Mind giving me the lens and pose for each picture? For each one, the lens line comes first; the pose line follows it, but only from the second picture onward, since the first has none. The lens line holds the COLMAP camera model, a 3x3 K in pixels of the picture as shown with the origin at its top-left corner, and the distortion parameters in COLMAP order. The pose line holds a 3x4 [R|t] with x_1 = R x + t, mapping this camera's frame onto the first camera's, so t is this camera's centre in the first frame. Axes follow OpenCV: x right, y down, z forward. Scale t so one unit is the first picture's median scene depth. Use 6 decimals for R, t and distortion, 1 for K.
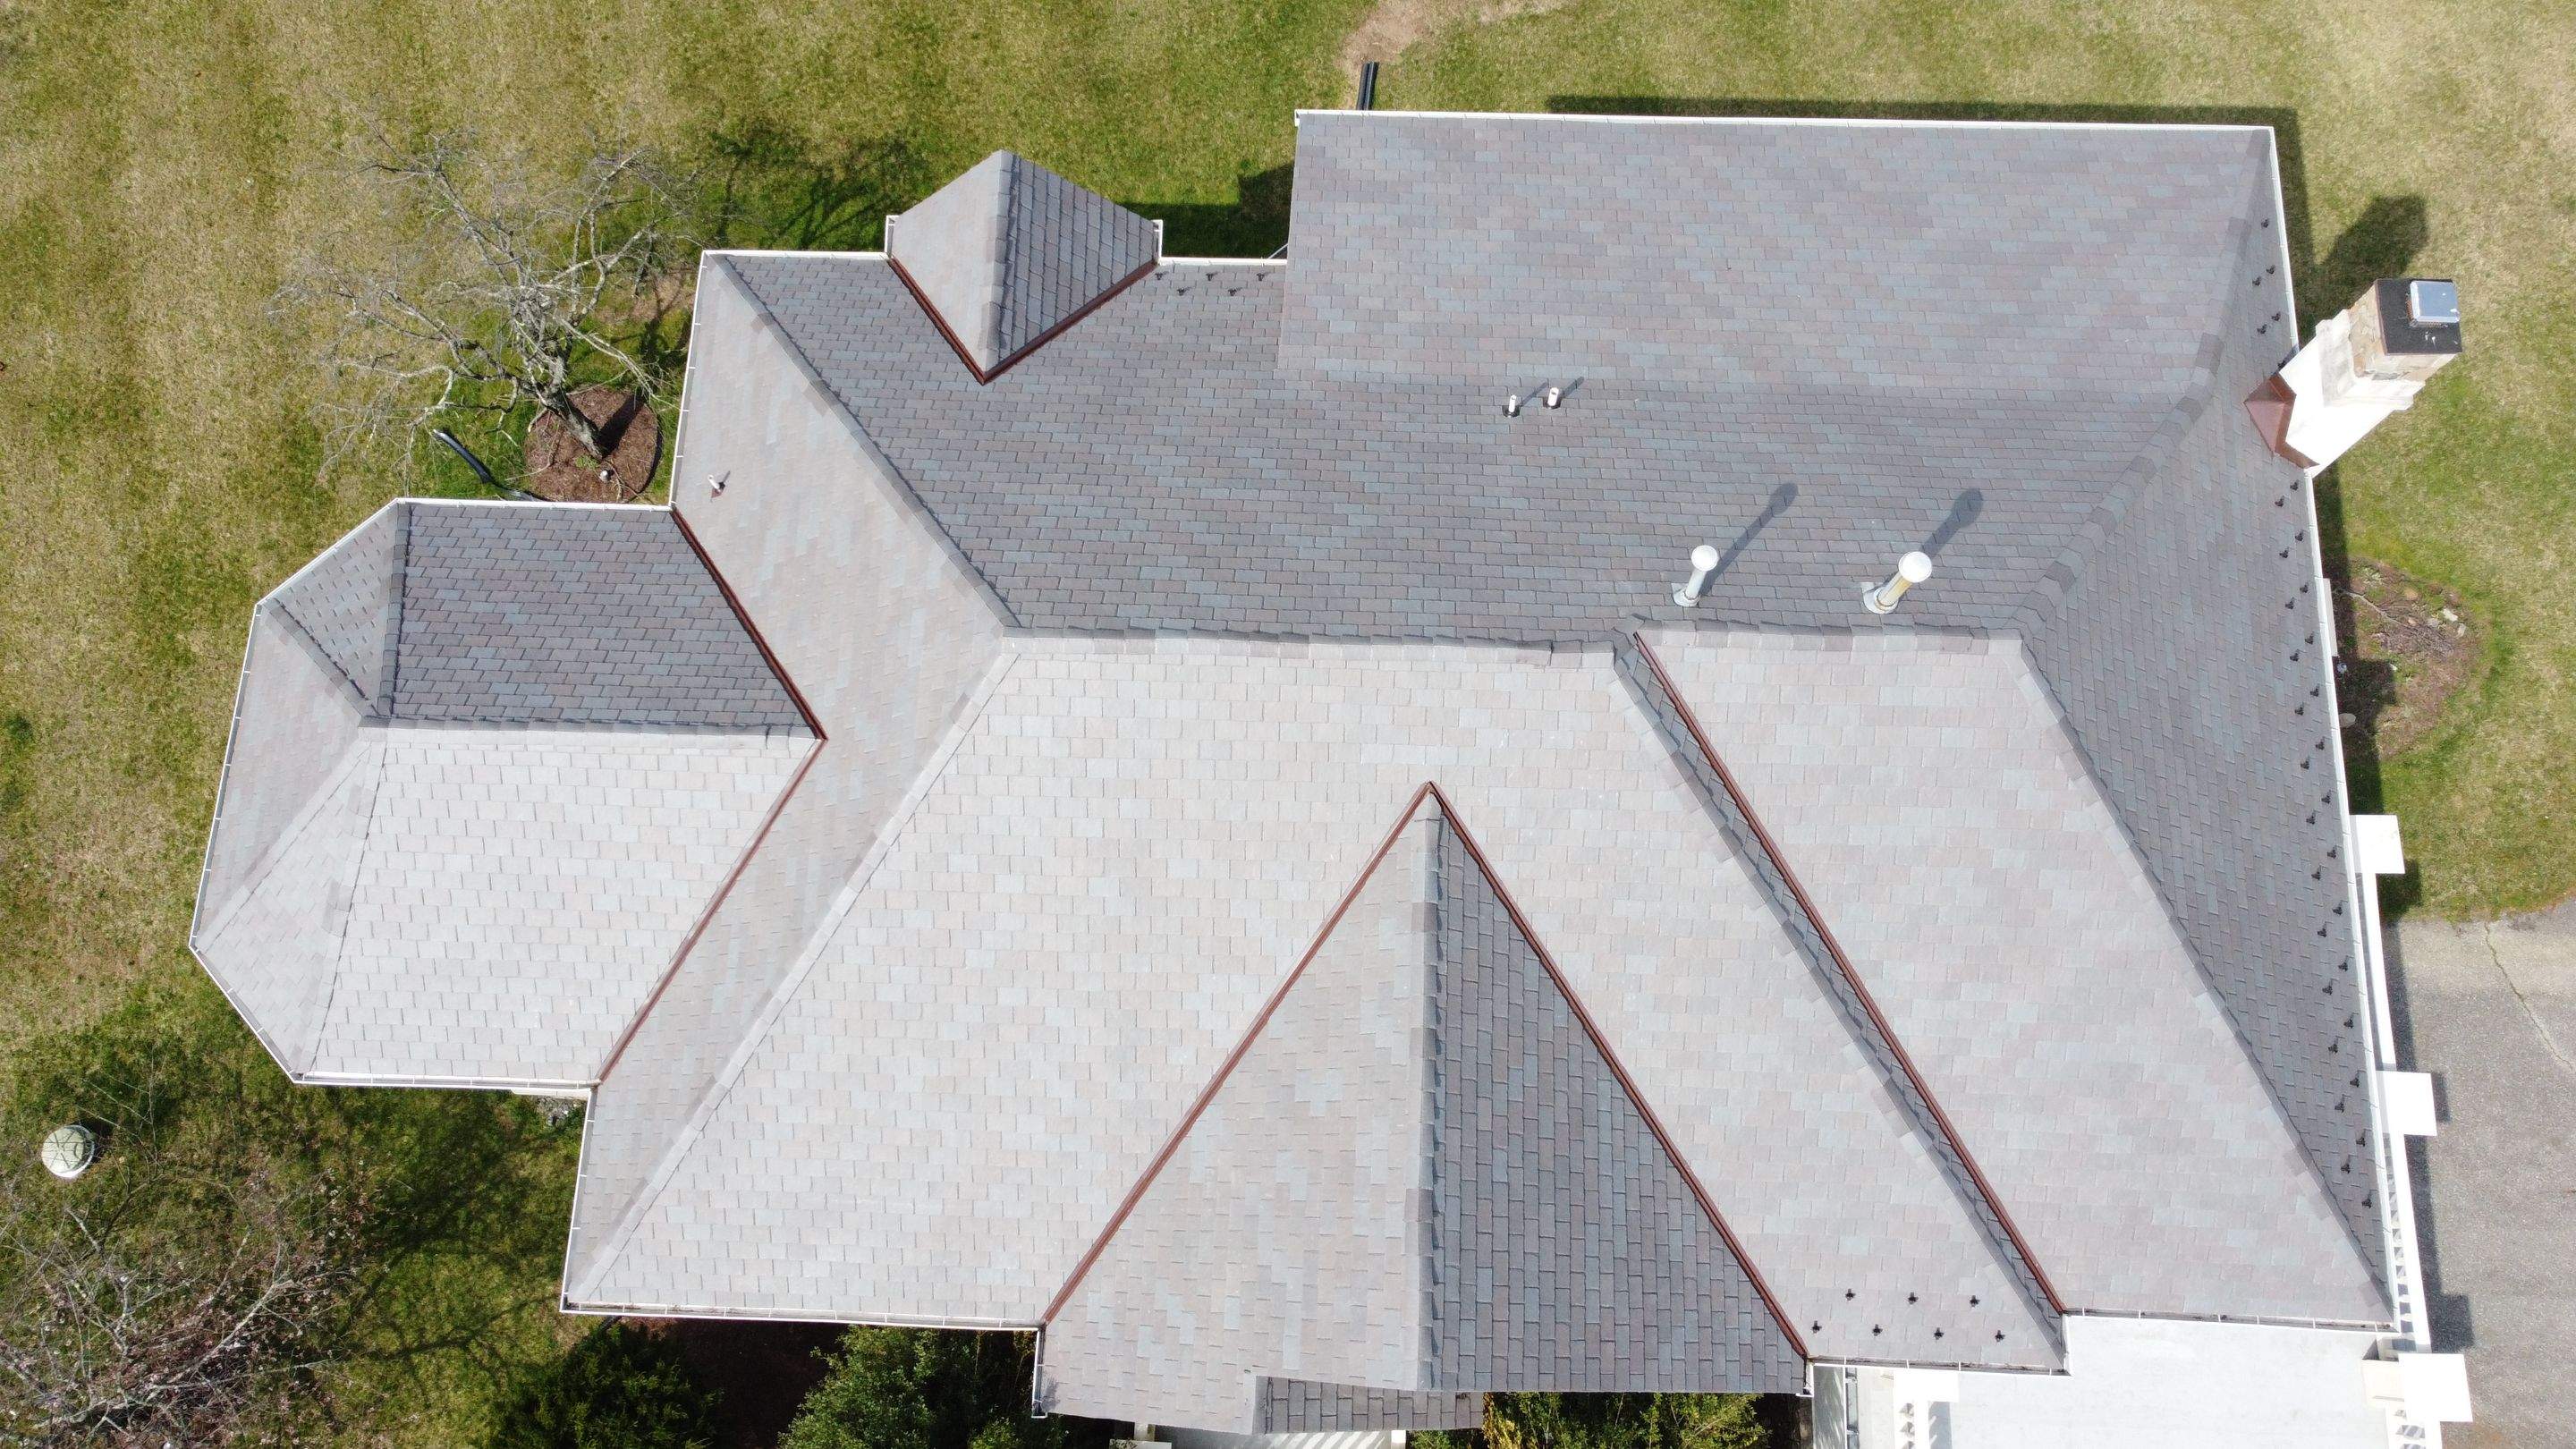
lens RADIAL K [[1950.5, 0, 1276.9], [0, 1950.5, 724.9], [0, 0, 1]] dist [0.000010, -0.002188]
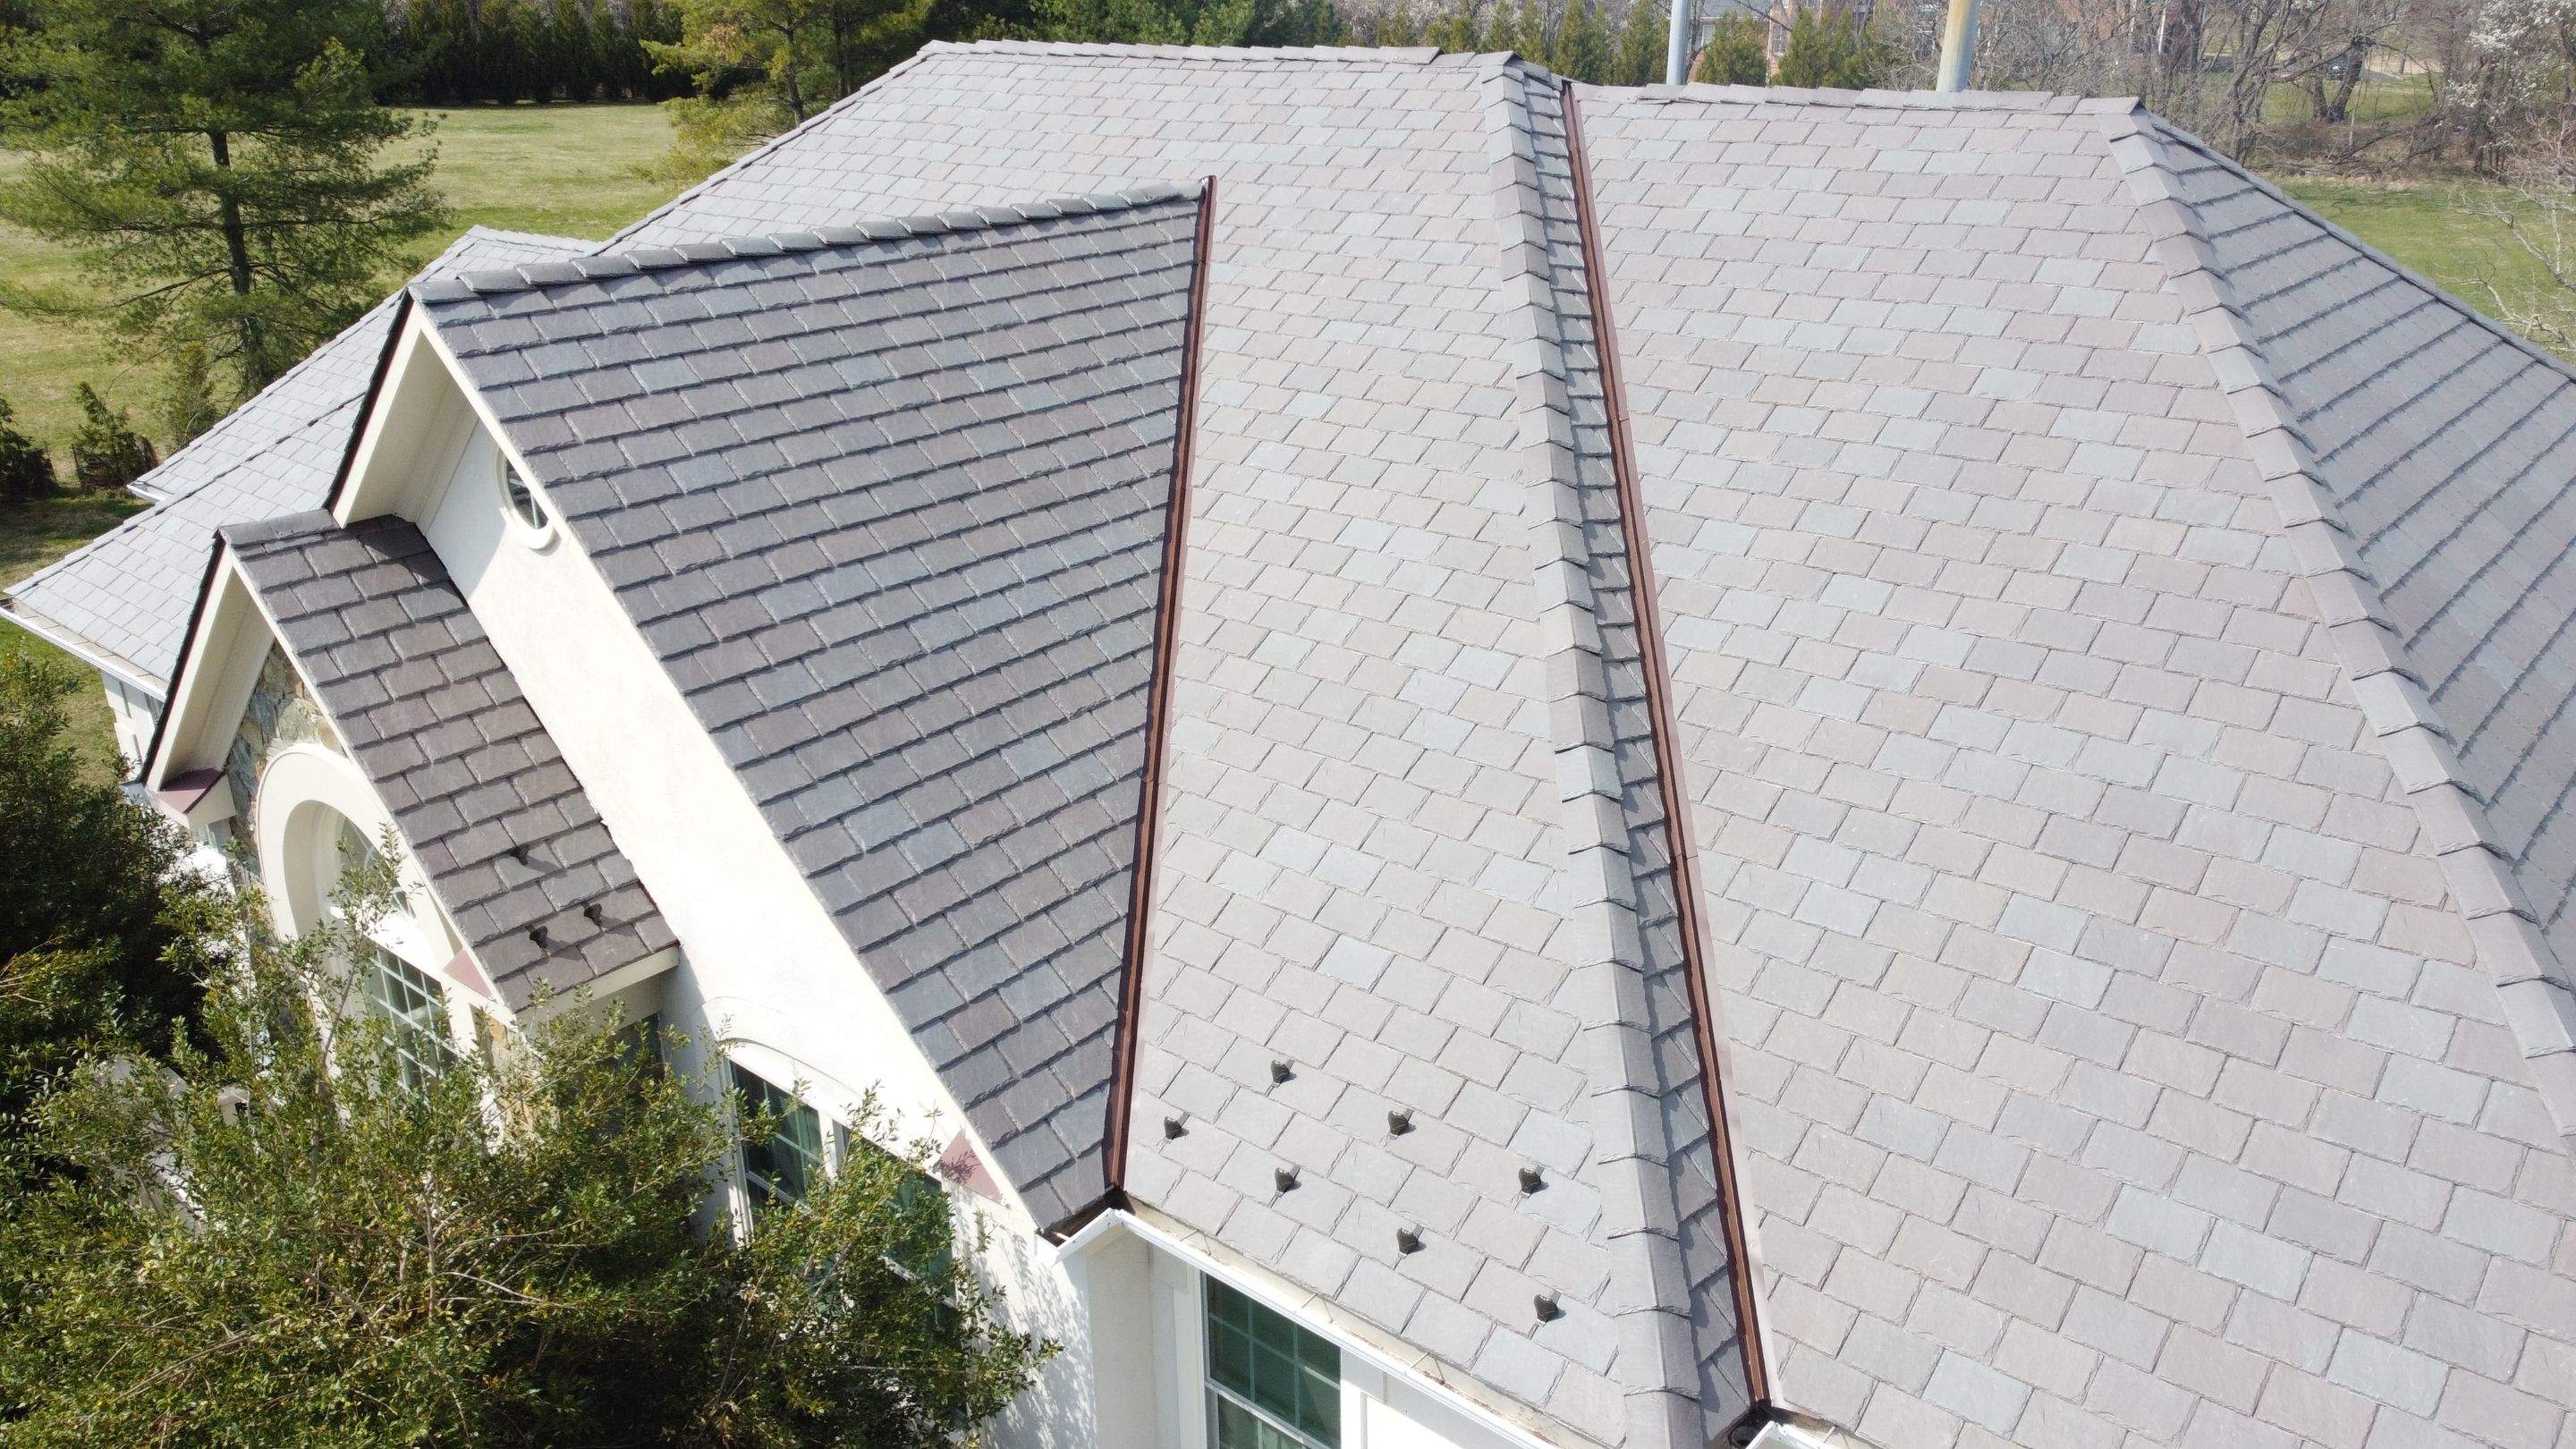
lens RADIAL K [[1950.5, 0, 1274.6], [0, 1950.5, 731.7], [0, 0, 1]] dist [0.000010, -0.002188]
pose [[0.779931, 0.250564, -0.573520, 0.475337], [-0.604057, 0.541159, -0.585032, 0.461637], [0.163777, 0.802723, 0.573422, 0.667583]]
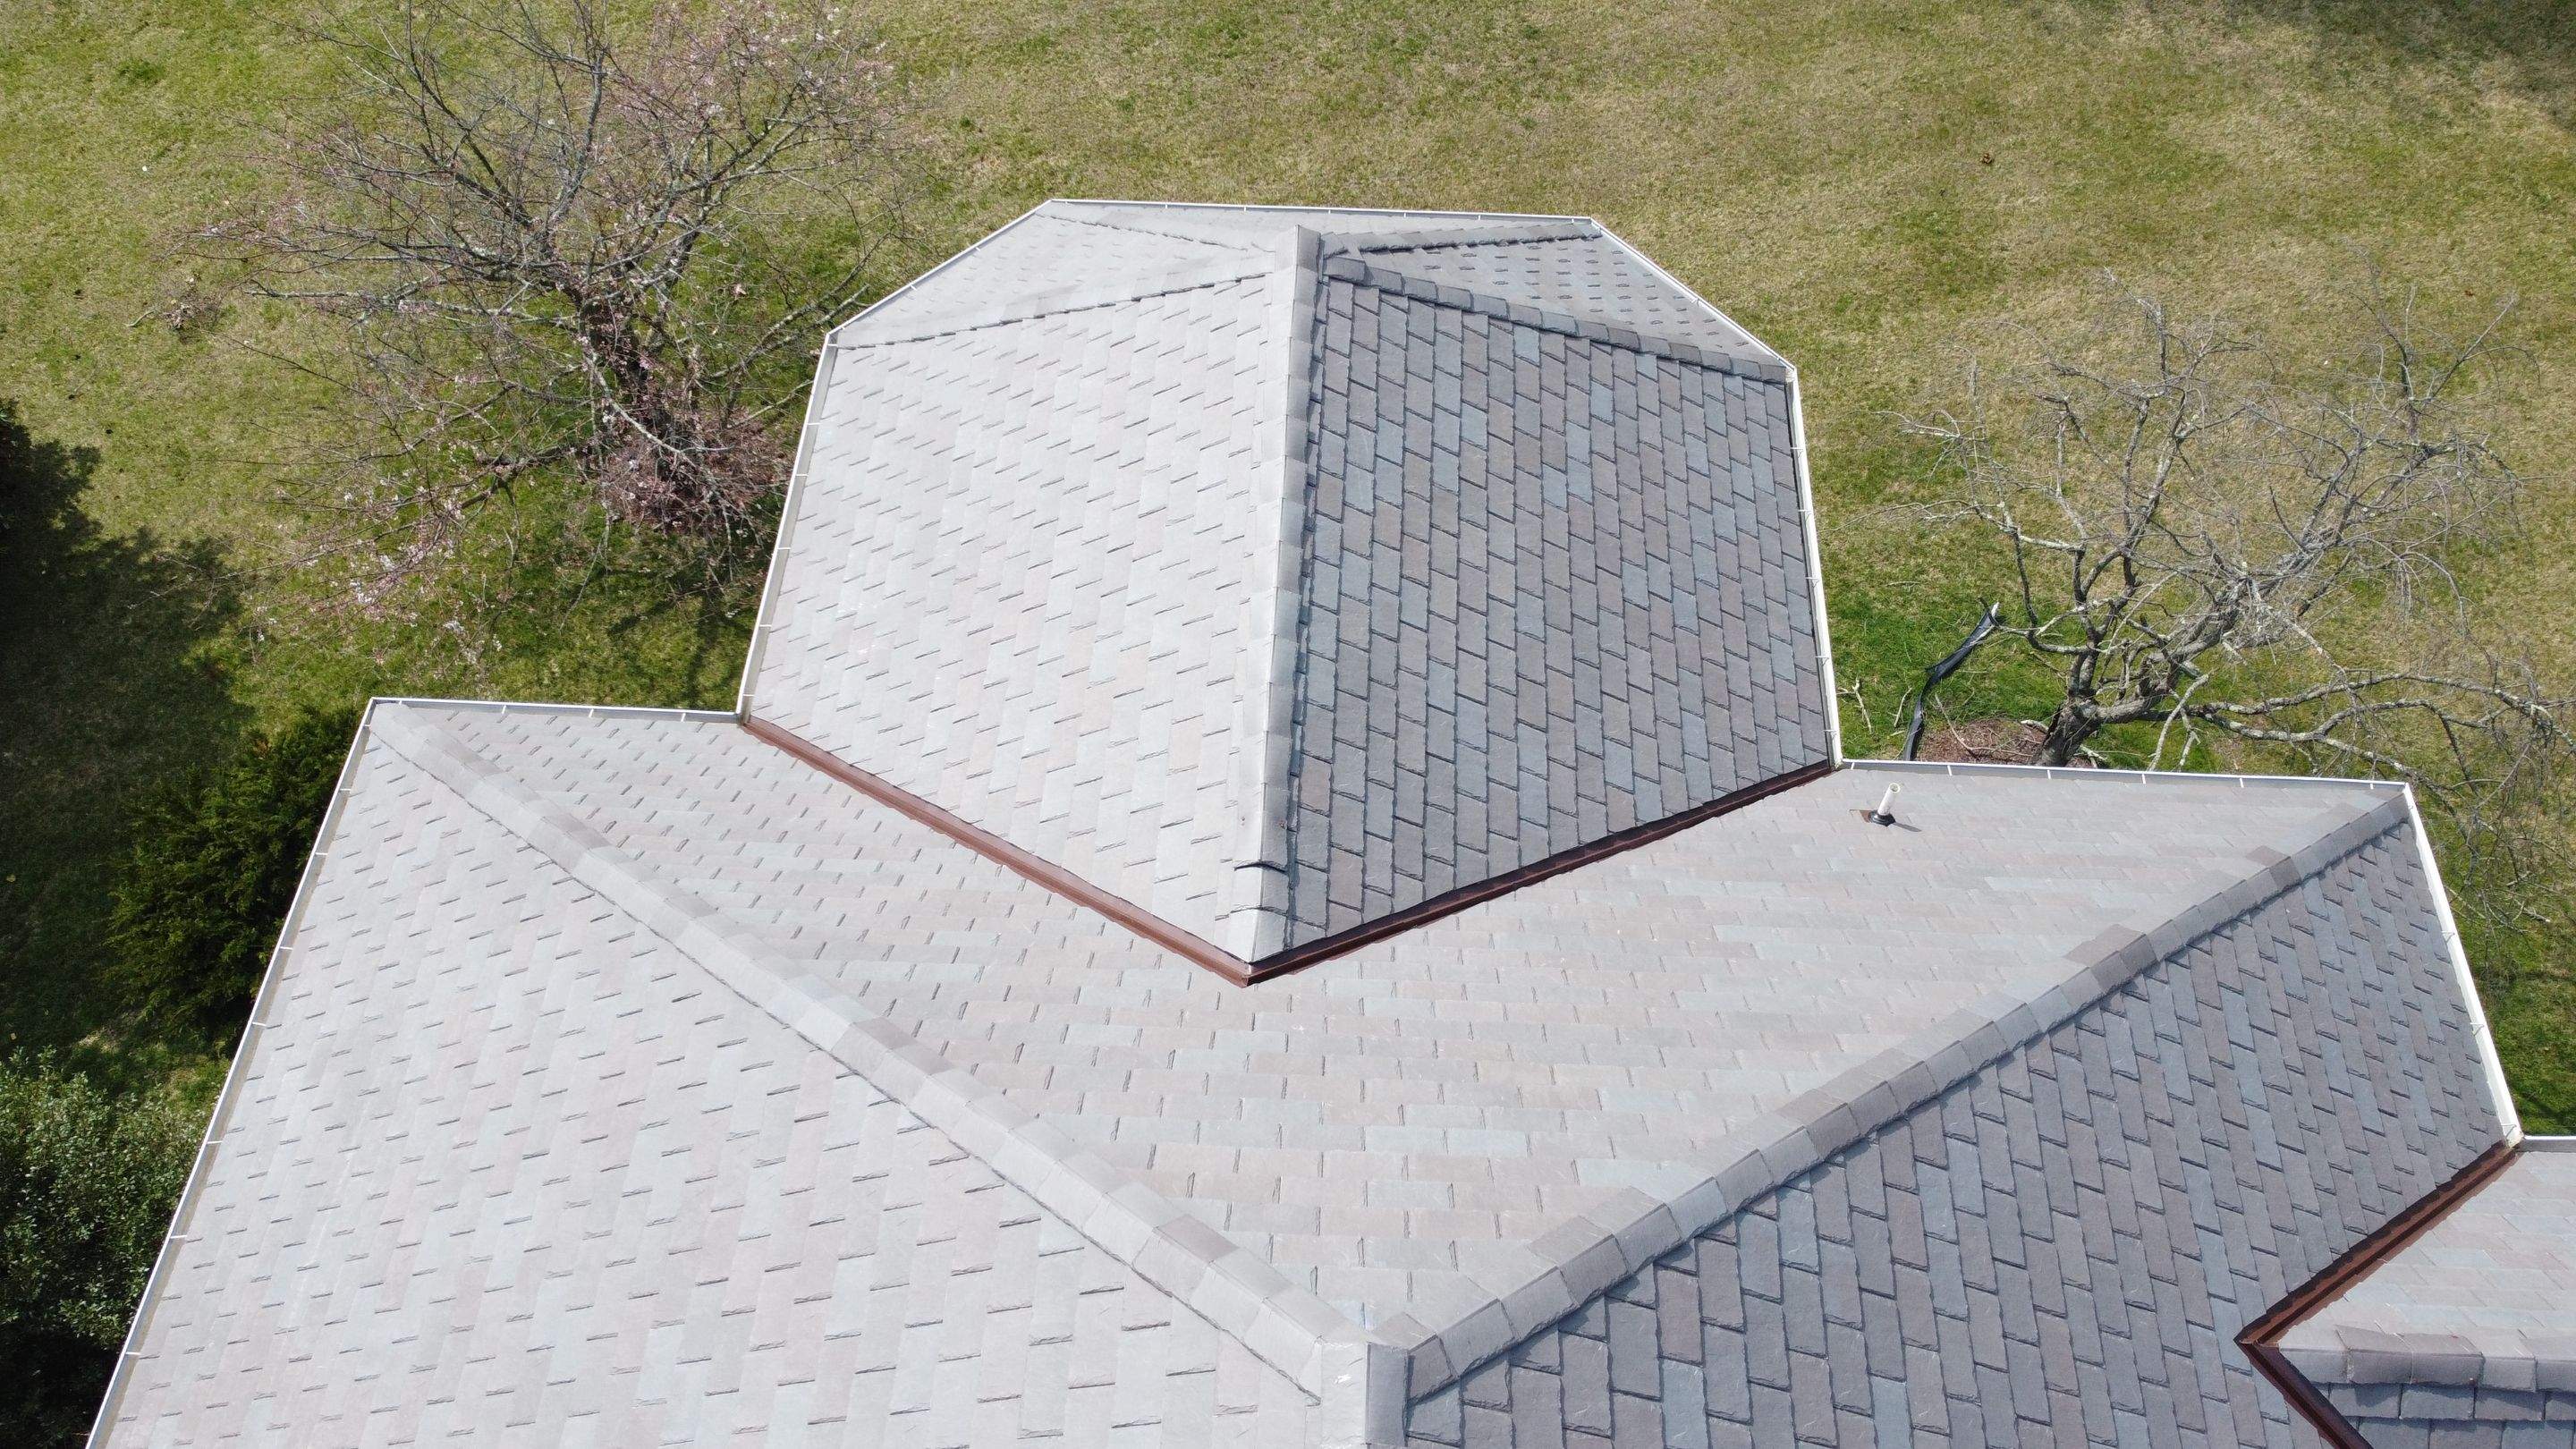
lens RADIAL K [[1950.5, 0, 1276.7], [0, 1950.5, 724.1], [0, 0, 1]] dist [0.000010, -0.002188]
pose [[-0.014773, 0.848000, -0.529790, -0.048599], [-0.958606, 0.138668, 0.248687, -0.107969], [0.284351, 0.511534, 0.810850, 0.587736]]
